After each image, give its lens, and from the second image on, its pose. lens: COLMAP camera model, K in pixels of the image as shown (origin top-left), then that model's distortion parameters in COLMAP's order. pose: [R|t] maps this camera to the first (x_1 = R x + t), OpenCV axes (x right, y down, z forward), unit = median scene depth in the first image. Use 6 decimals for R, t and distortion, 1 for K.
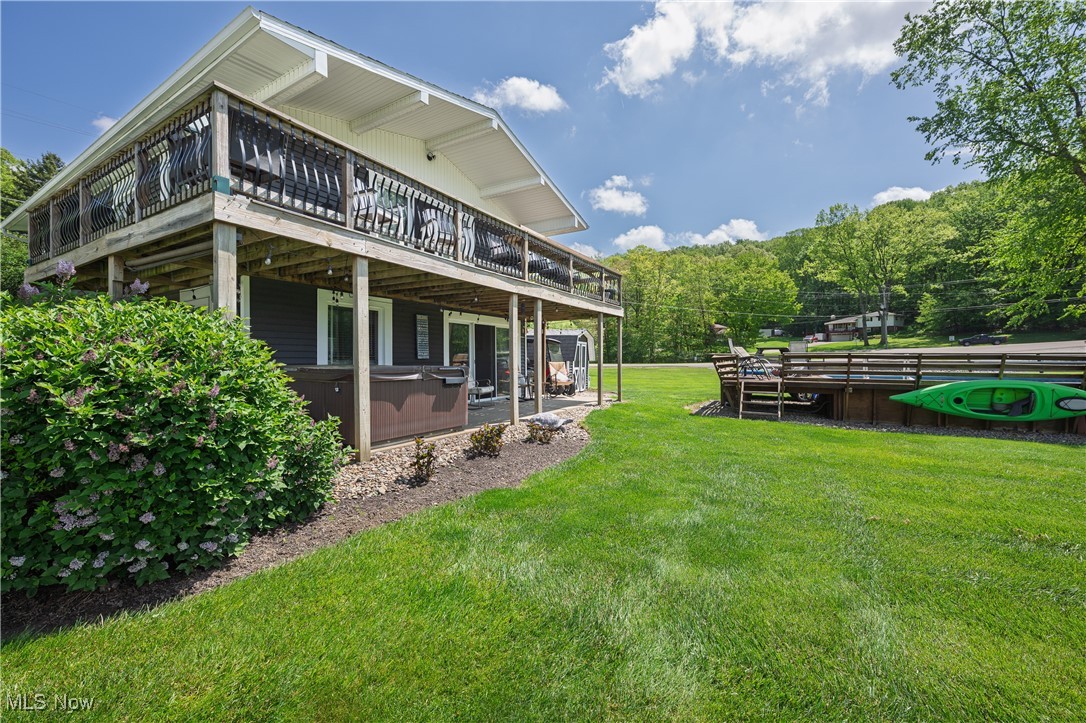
lens RADIAL K [[430.5, 0, 542.5], [0, 430.5, 362.1], [0, 0, 1]] dist [0.000813, 0.000099]
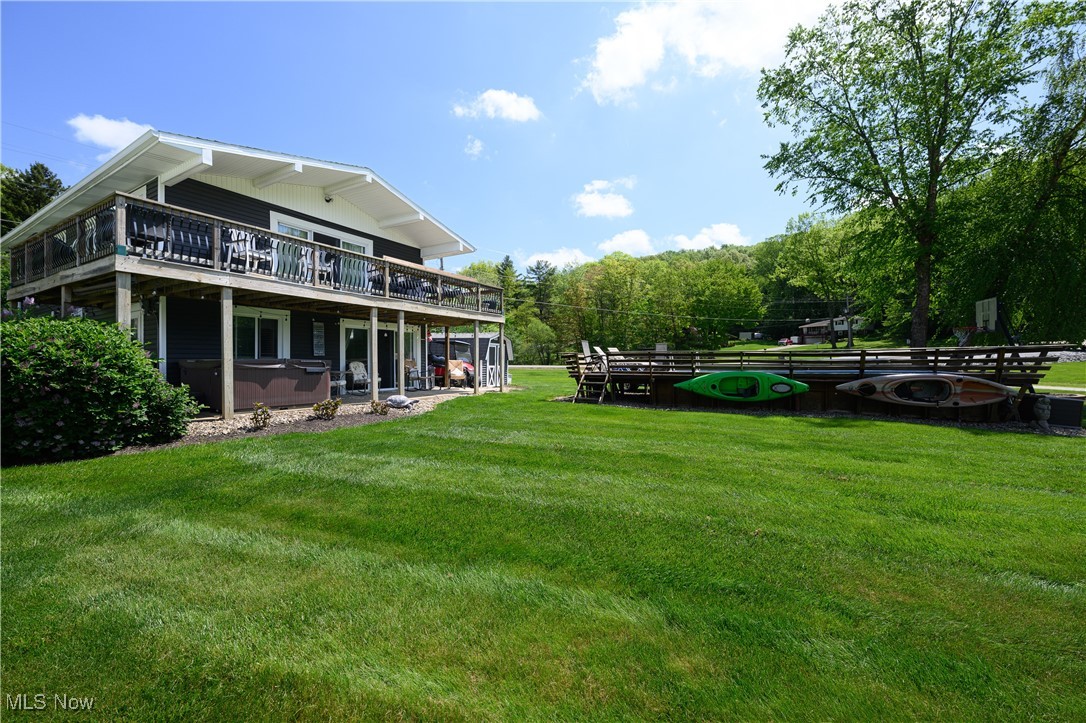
lens RADIAL K [[430.5, 0, 540.4], [0, 430.5, 362.4], [0, 0, 1]] dist [0.000813, 0.000099]
pose [[0.999958, -0.000292, 0.009152, 0.424429], [0.000350, 0.999980, -0.006340, 0.022651], [-0.009150, 0.006343, 0.999938, -0.340144]]
